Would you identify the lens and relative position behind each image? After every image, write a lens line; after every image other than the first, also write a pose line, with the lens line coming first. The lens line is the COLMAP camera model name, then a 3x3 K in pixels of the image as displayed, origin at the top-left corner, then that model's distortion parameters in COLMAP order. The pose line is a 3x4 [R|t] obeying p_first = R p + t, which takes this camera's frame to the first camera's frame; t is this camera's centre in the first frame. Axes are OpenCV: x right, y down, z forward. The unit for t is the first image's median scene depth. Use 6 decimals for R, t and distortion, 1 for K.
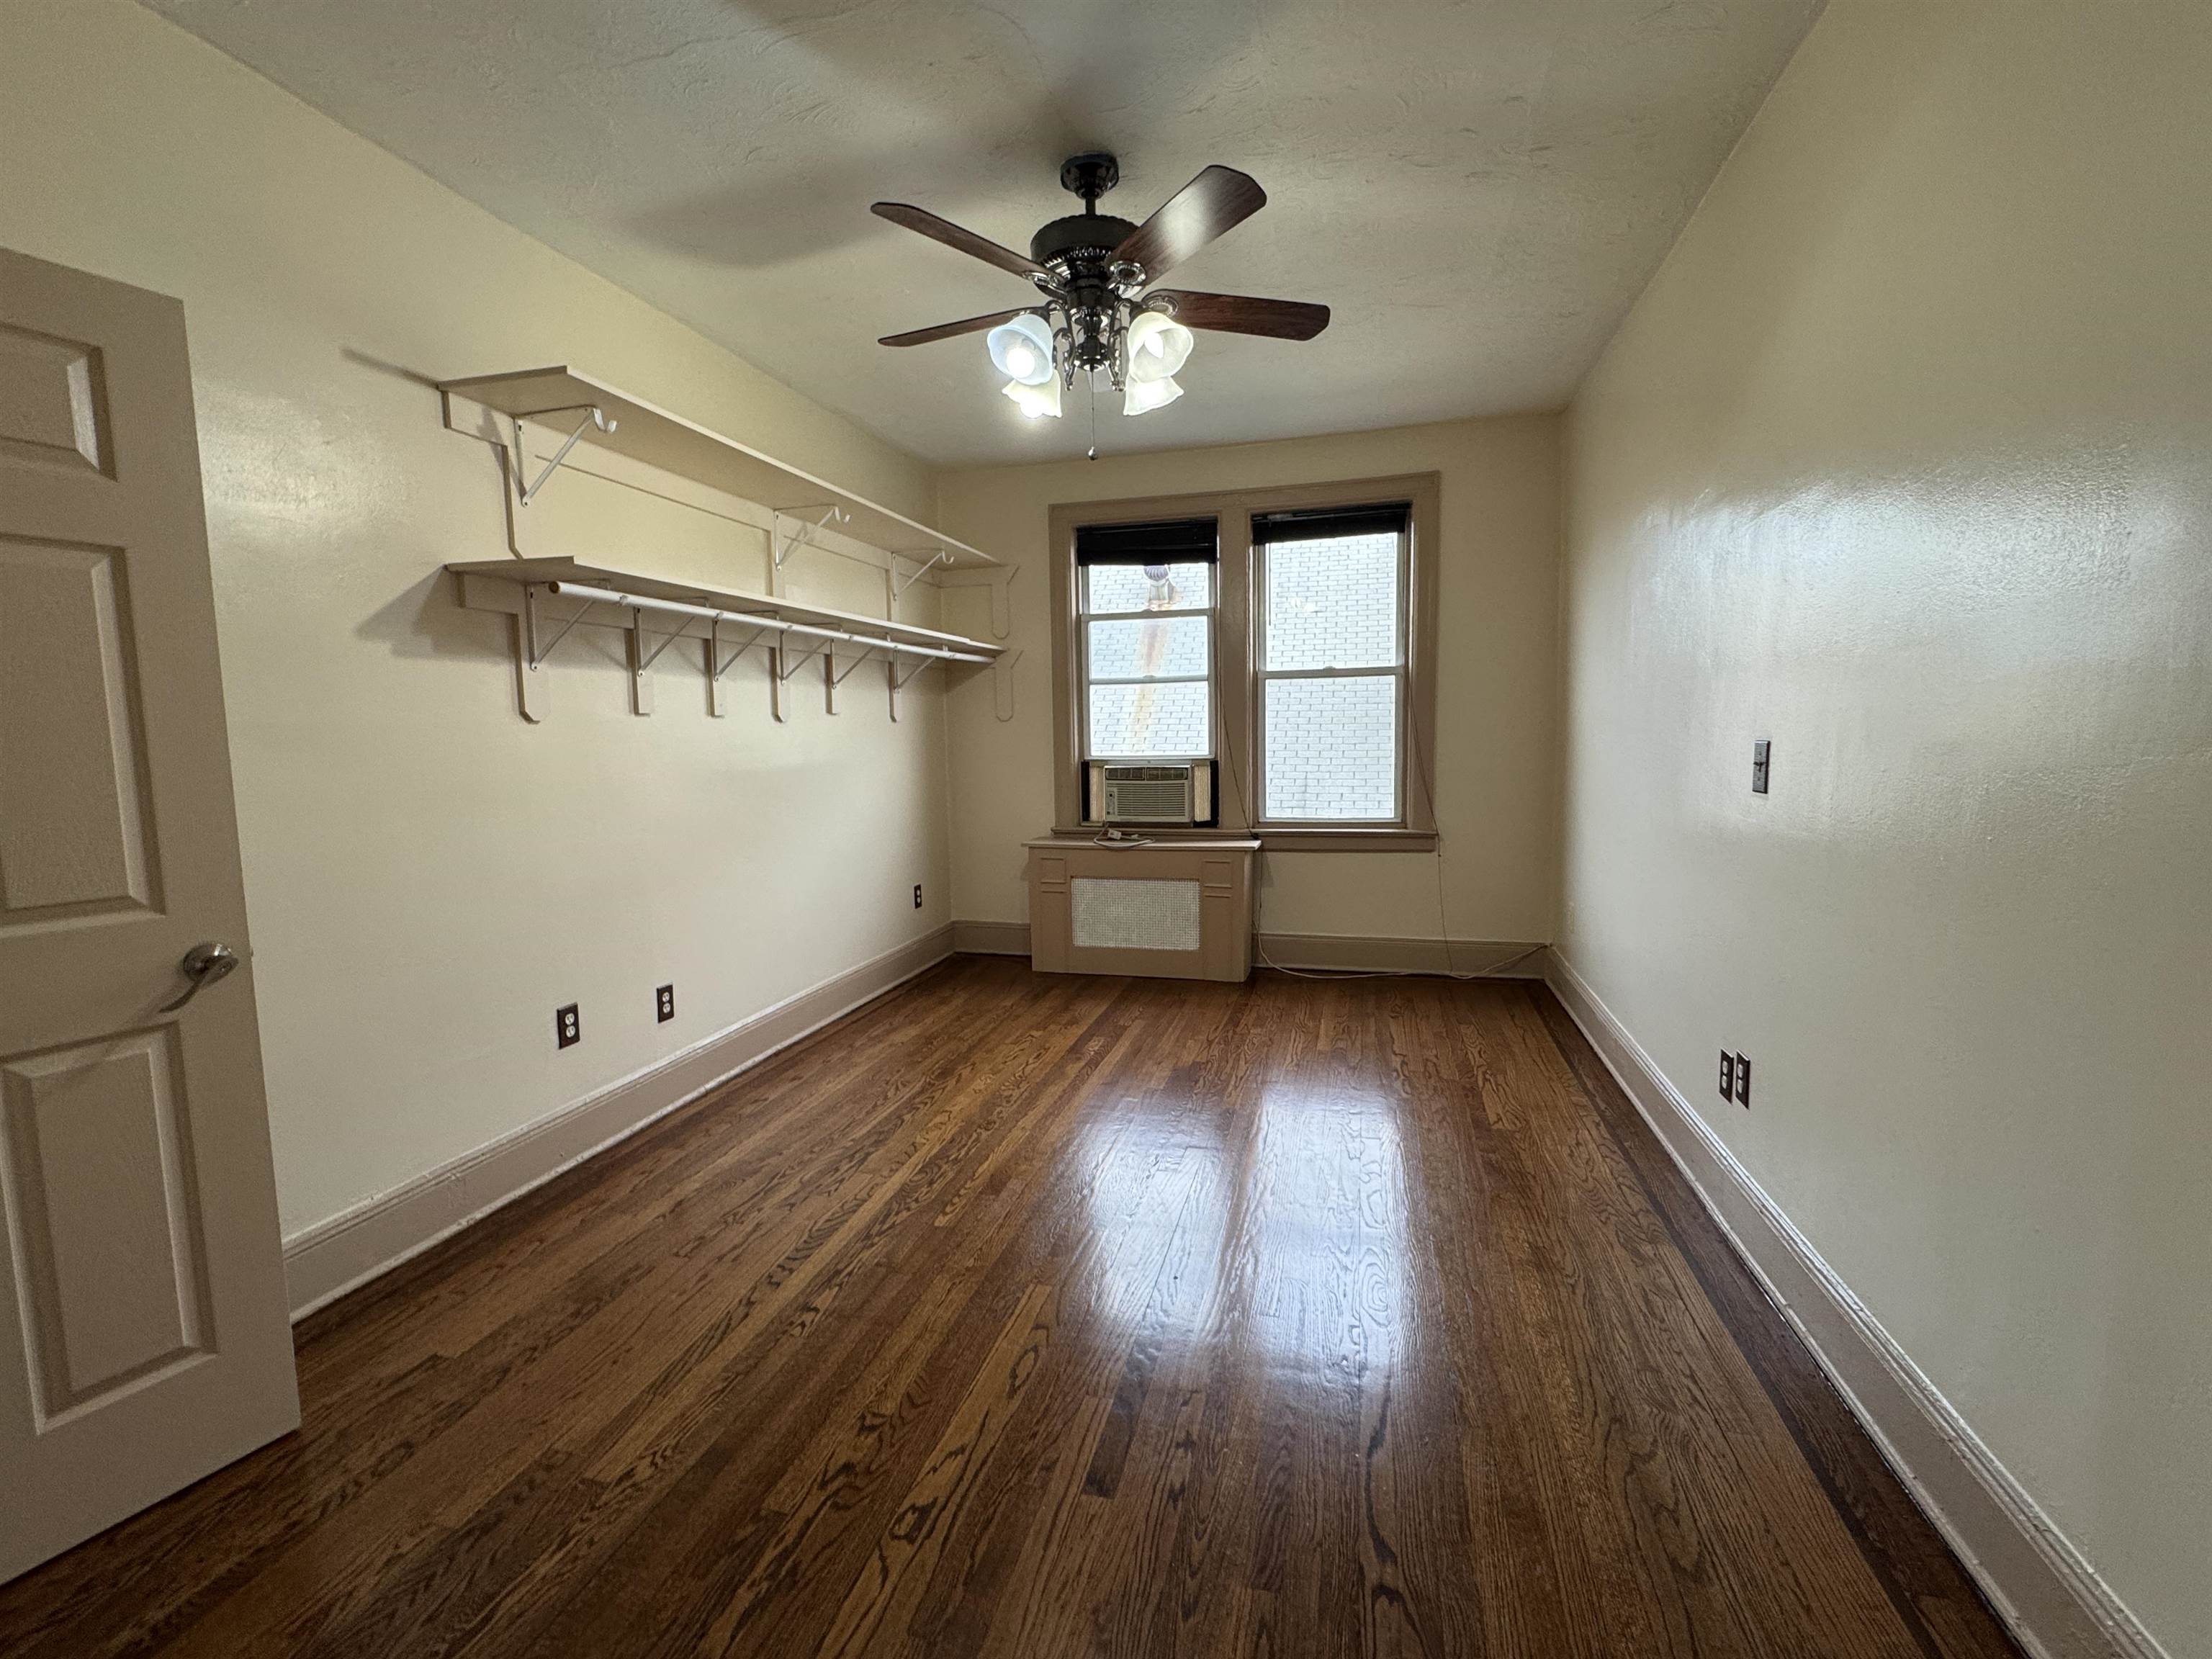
lens RADIAL K [[957.0, 0, 1106.0], [0, 957.0, 829.5], [0, 0, 1]] dist [-0.002617, -0.000136]
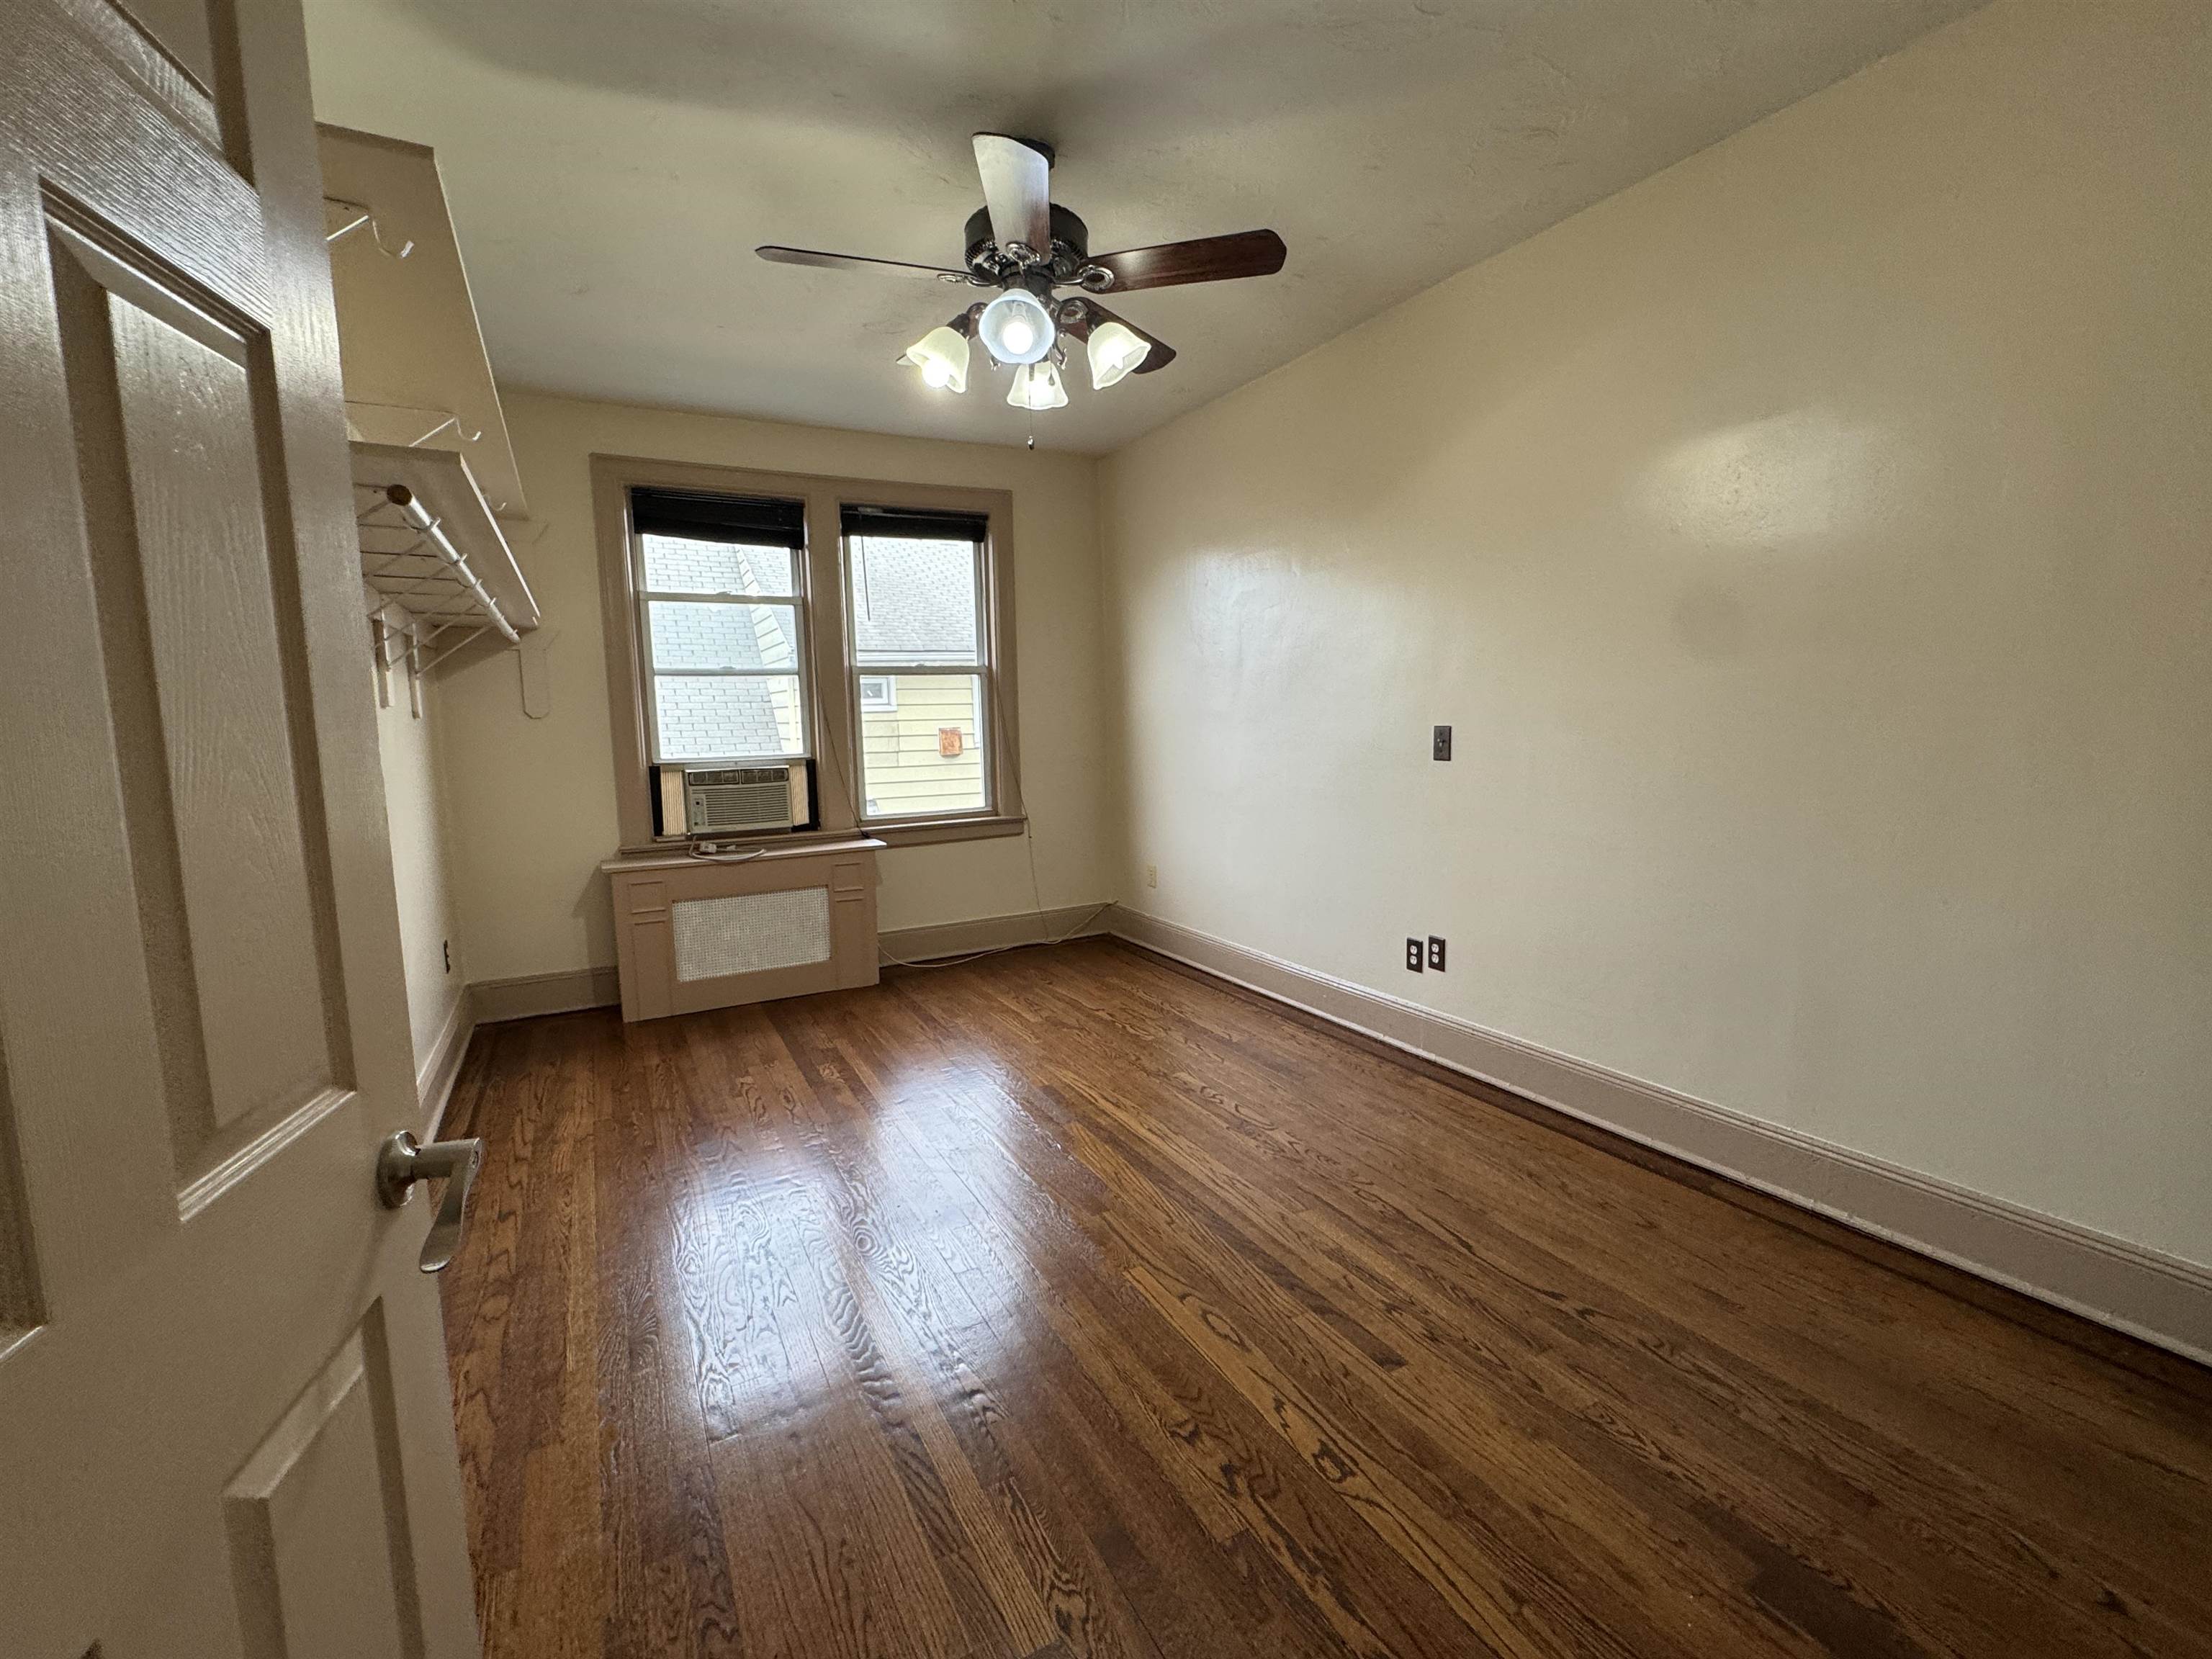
lens RADIAL K [[957.0, 0, 1106.0], [0, 957.0, 829.5], [0, 0, 1]] dist [-0.002617, -0.000136]
pose [[0.728614, -0.081385, 0.680072, -0.337019], [0.081692, 0.996154, 0.031689, -0.009985], [-0.680035, 0.032467, 0.732460, 0.118982]]
